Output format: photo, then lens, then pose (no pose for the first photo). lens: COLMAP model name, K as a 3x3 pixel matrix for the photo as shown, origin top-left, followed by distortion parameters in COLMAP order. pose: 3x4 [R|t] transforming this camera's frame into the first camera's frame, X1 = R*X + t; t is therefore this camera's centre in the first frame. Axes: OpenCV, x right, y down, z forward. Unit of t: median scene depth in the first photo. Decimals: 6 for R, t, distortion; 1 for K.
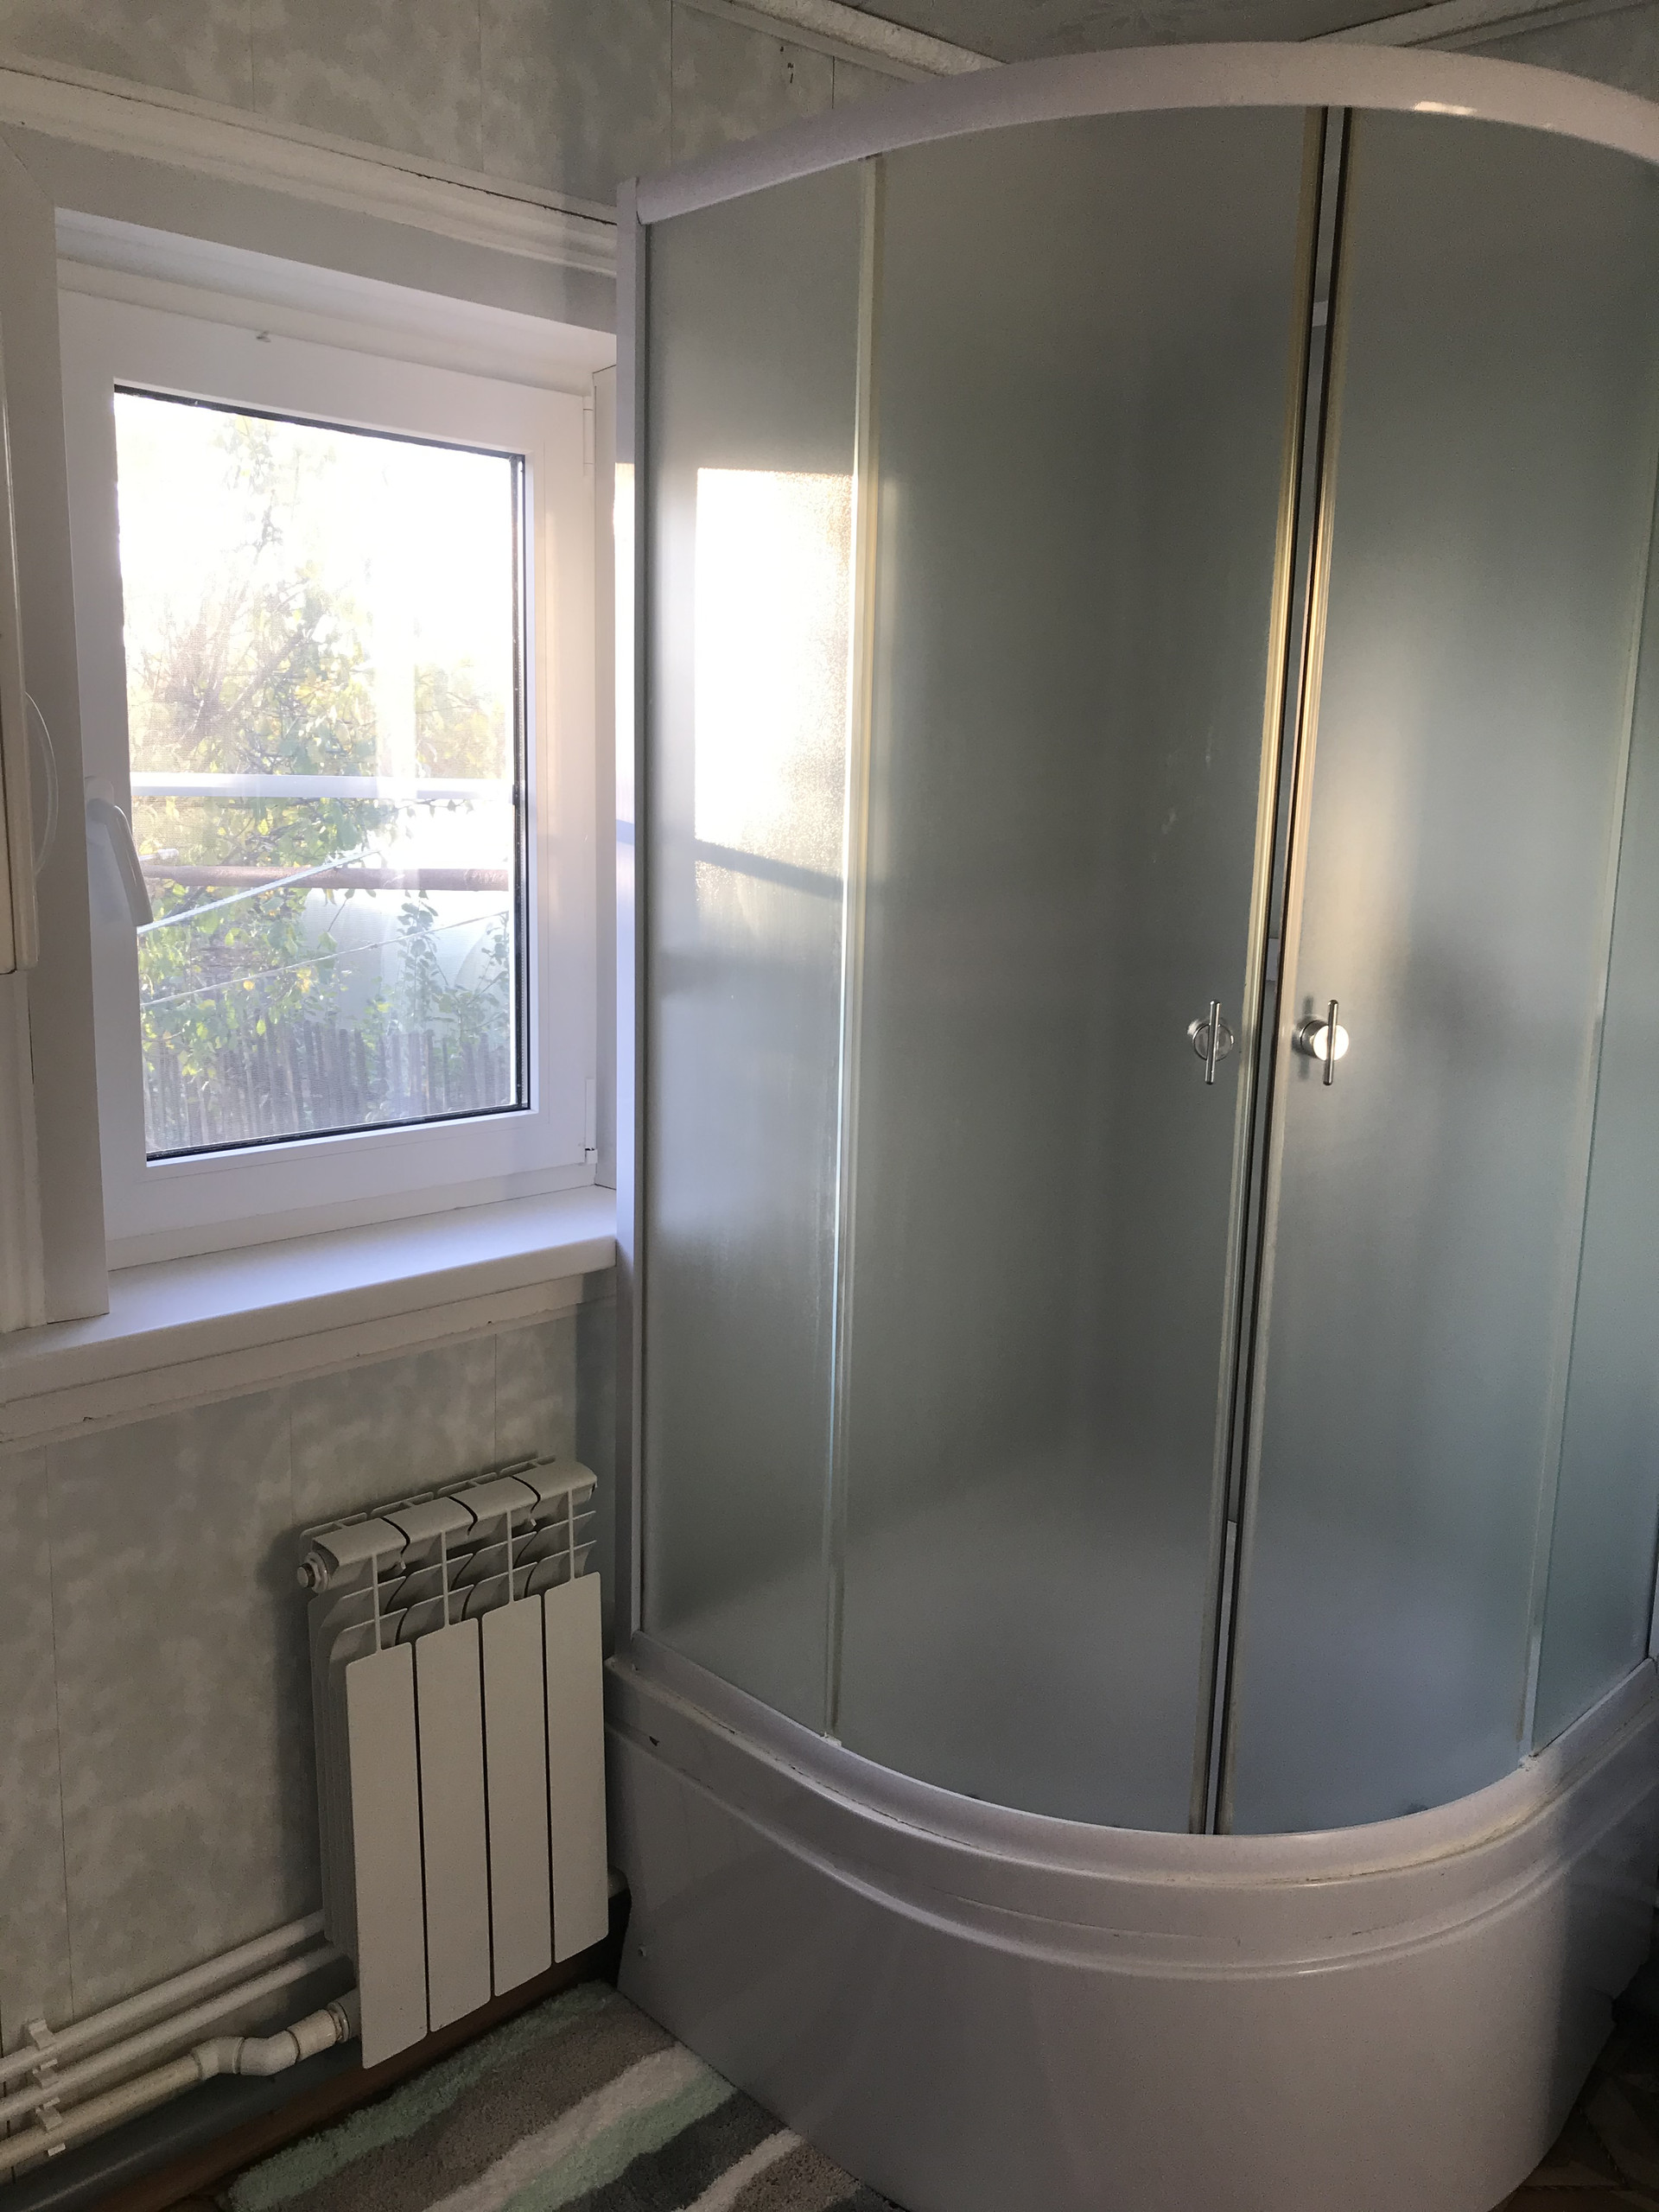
lens RADIAL K [[1835.2, 0, 832.2], [0, 1835.2, 1100.1], [0, 0, 1]] dist [-0.008777, -0.002268]
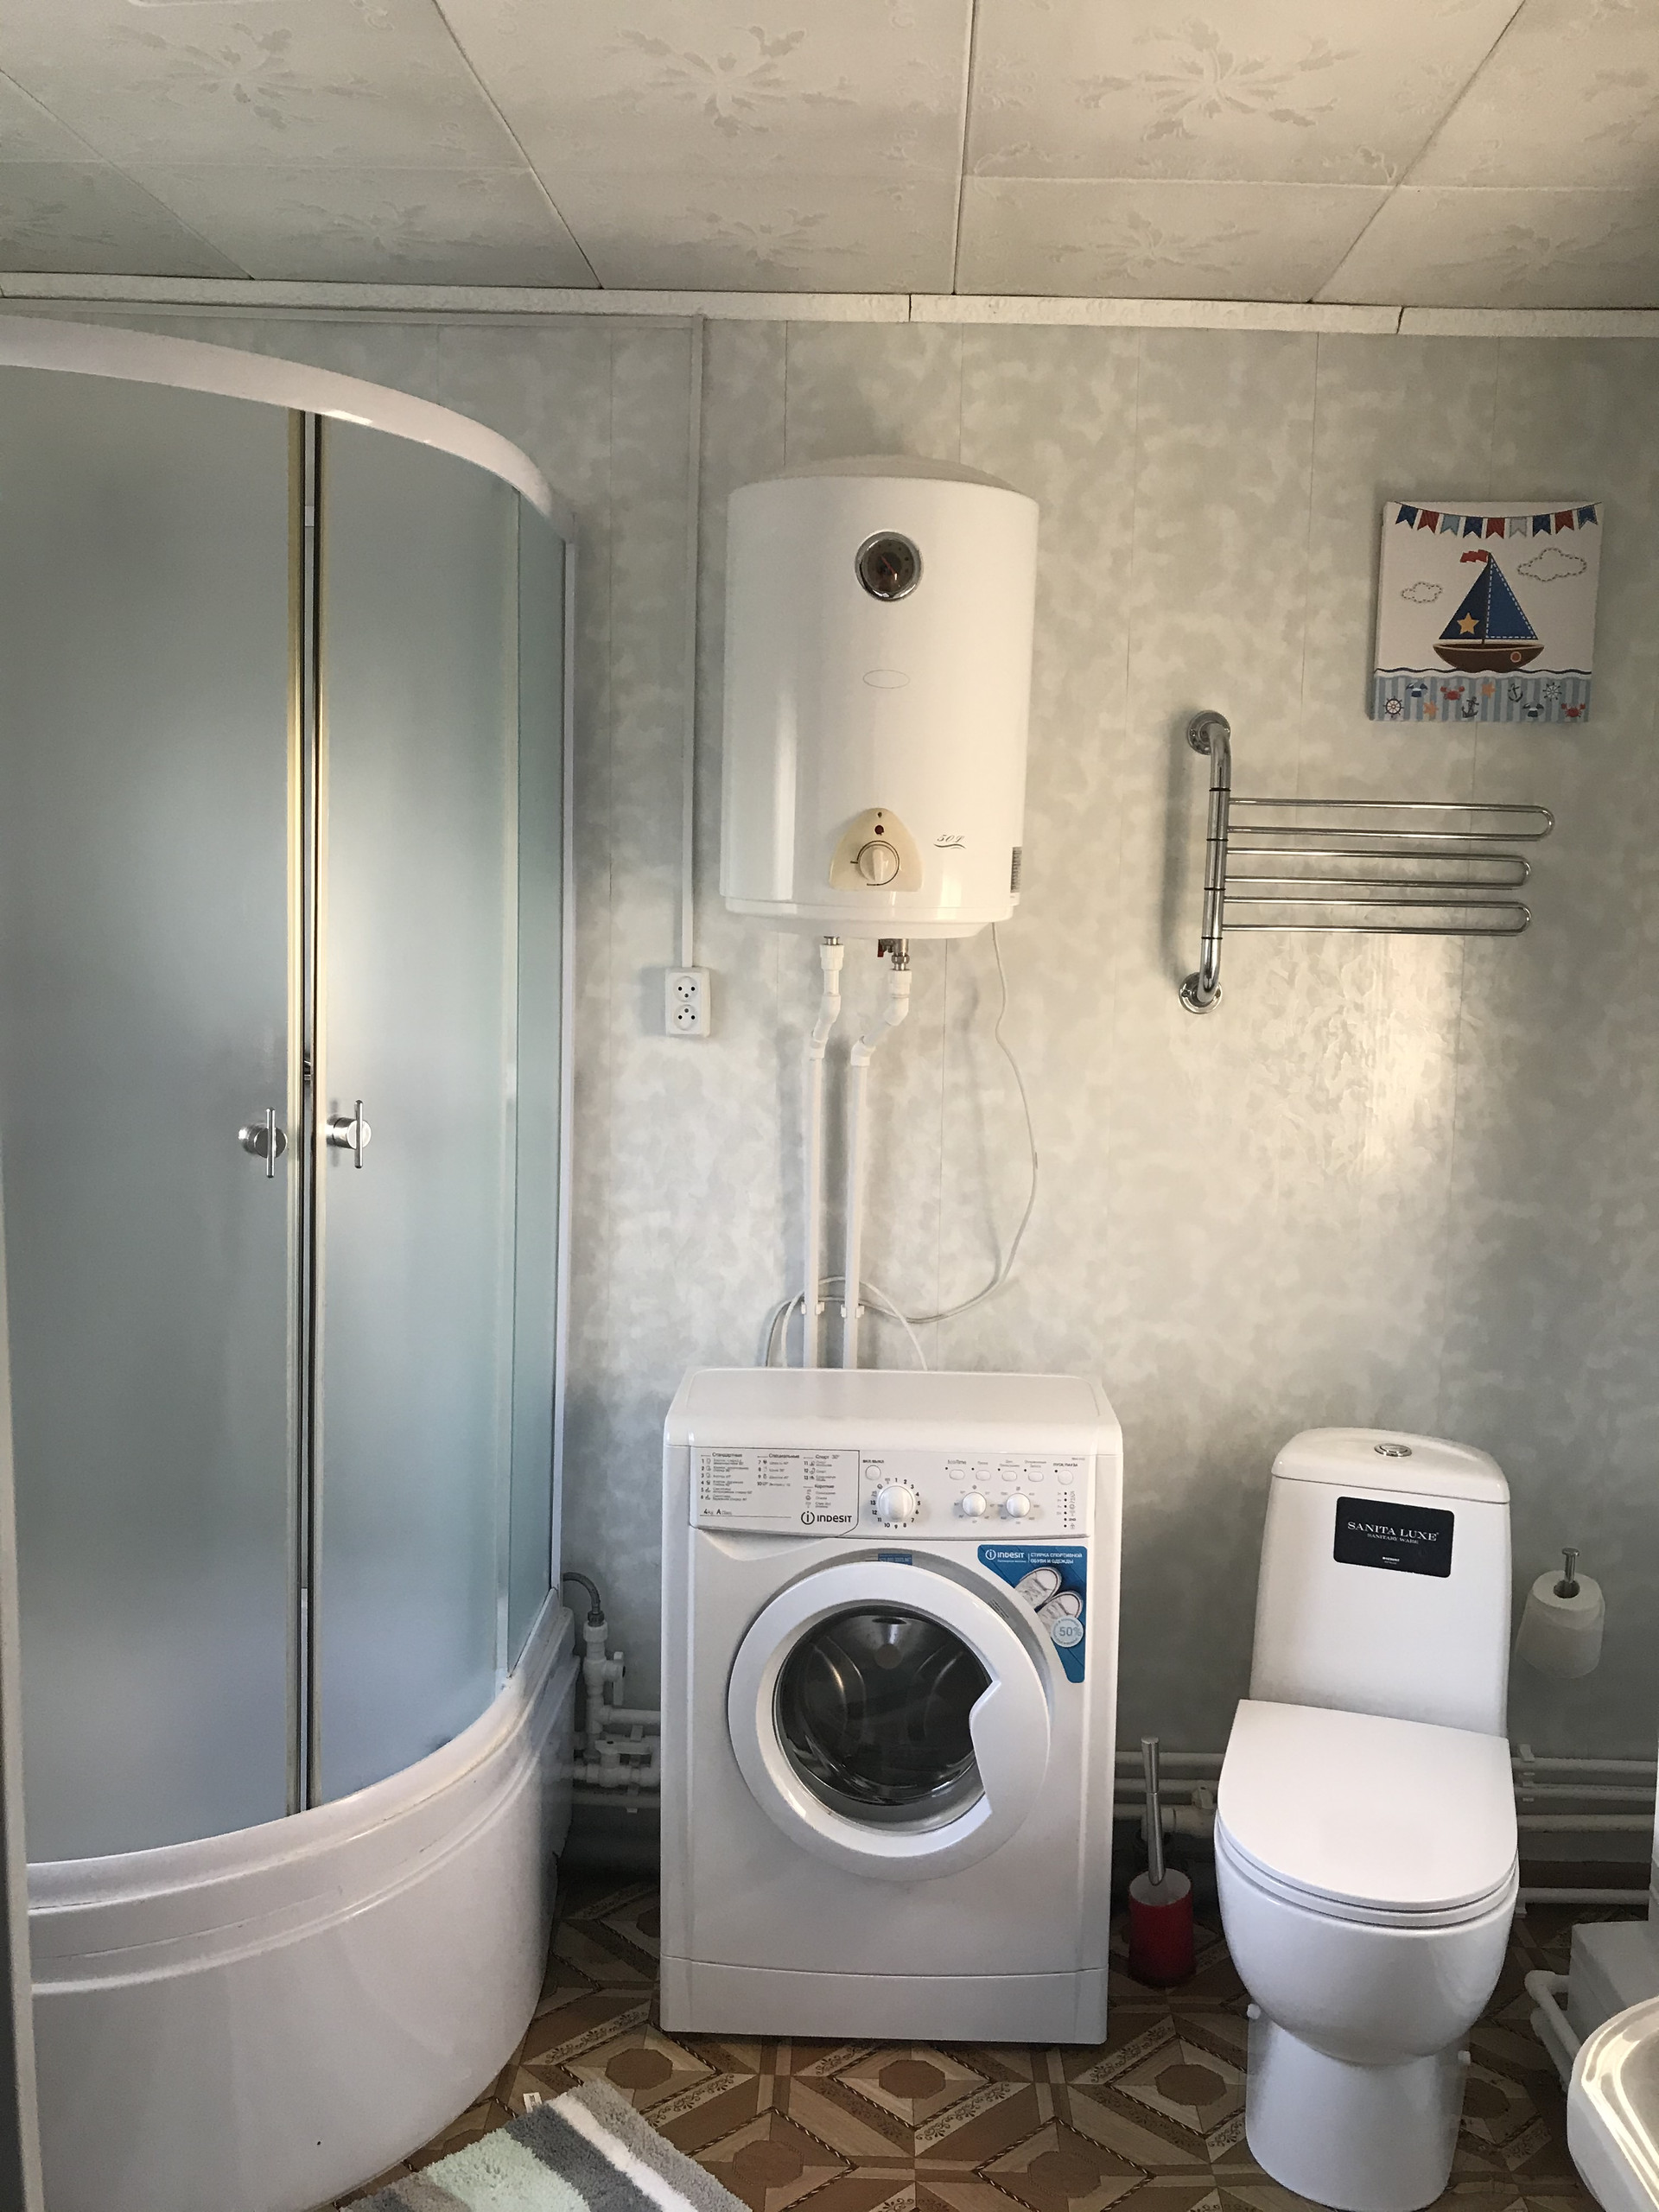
lens RADIAL K [[1835.2, 0, 826.8], [0, 1835.2, 1110.5], [0, 0, 1]] dist [-0.008777, -0.002268]
pose [[0.716486, -0.072776, 0.693795, -0.367714], [0.111371, 0.993720, -0.010777, 0.001800], [-0.688655, 0.084990, 0.720091, -0.132313]]
